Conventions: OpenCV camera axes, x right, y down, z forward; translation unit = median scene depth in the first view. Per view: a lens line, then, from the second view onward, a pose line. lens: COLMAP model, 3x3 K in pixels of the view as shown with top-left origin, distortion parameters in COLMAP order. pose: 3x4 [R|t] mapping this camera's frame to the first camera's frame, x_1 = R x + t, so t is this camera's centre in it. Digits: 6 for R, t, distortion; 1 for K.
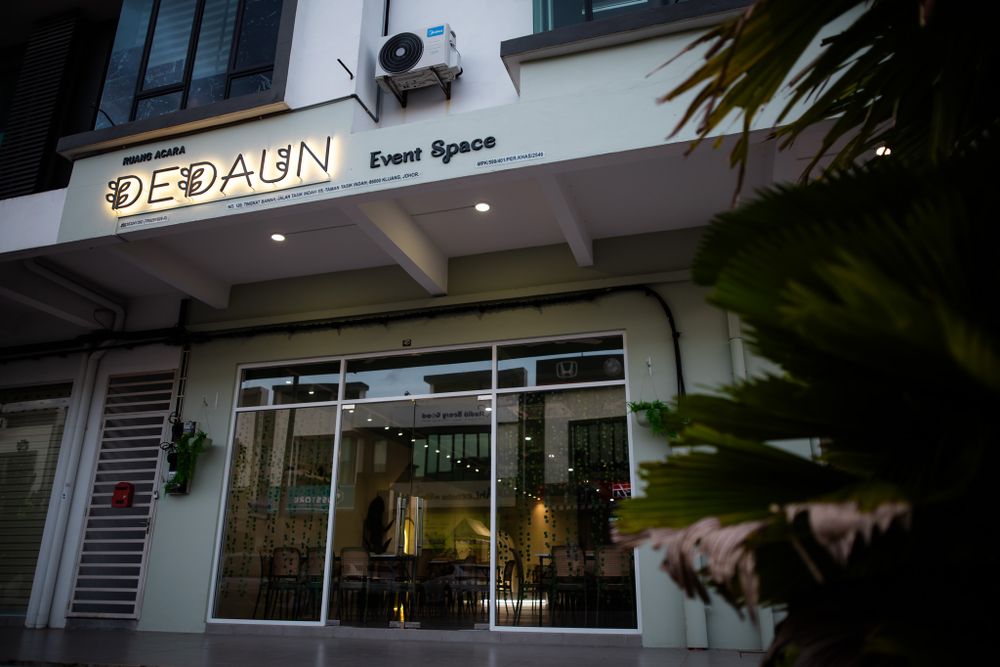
lens RADIAL K [[731.7, 0, 500.0], [0, 731.7, 333.5], [0, 0, 1]] dist [-0.066078, 0.082960]
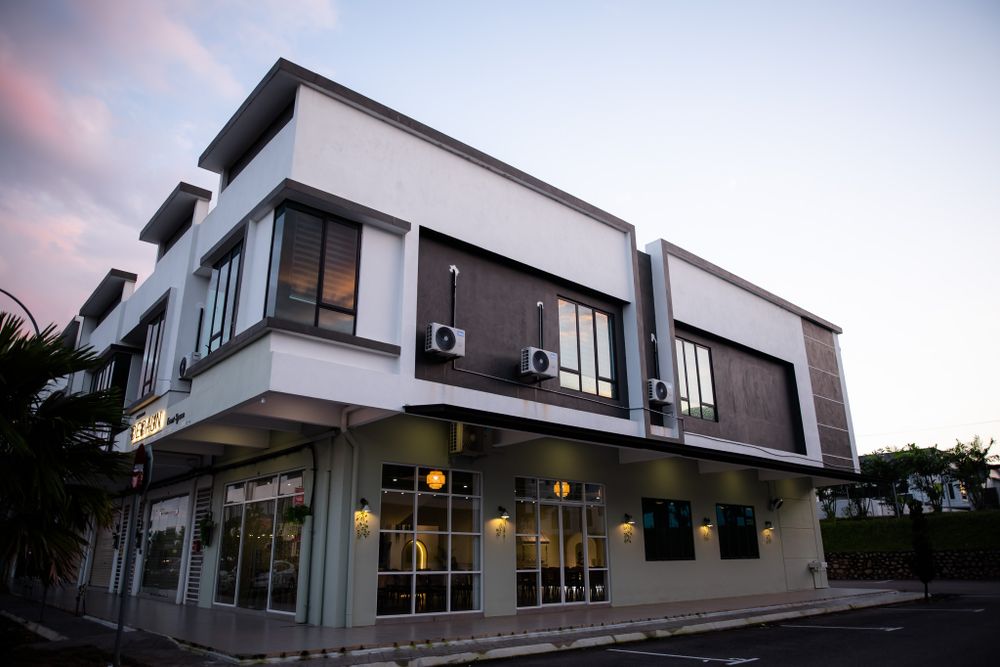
lens RADIAL K [[683.5, 0, 500.0], [0, 683.5, 333.5], [0, 0, 1]] dist [-0.046616, 0.002784]
pose [[0.854998, -0.177187, -0.487425, 1.490709], [0.181413, 0.982634, -0.038986, -0.179226], [0.485868, -0.055092, 0.872294, -0.338300]]
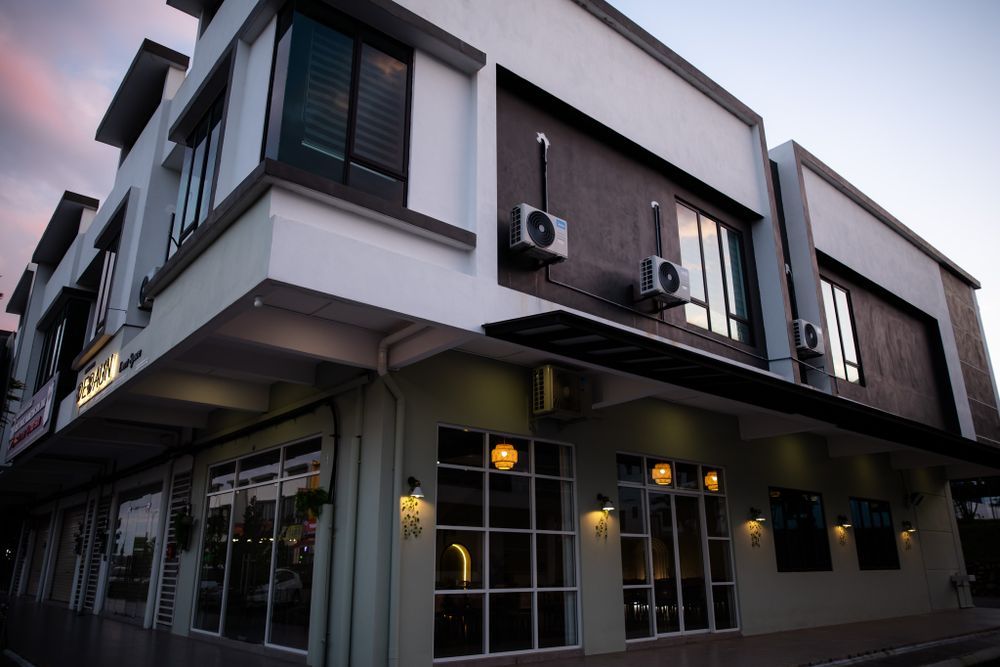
lens RADIAL K [[713.9, 0, 500.0], [0, 713.9, 333.5], [0, 0, 1]] dist [-0.032588, 0.006611]
pose [[0.847519, -0.174750, -0.501172, 1.074332], [0.180640, 0.982845, -0.037226, -0.071639], [0.499080, -0.058982, 0.864546, 0.009512]]
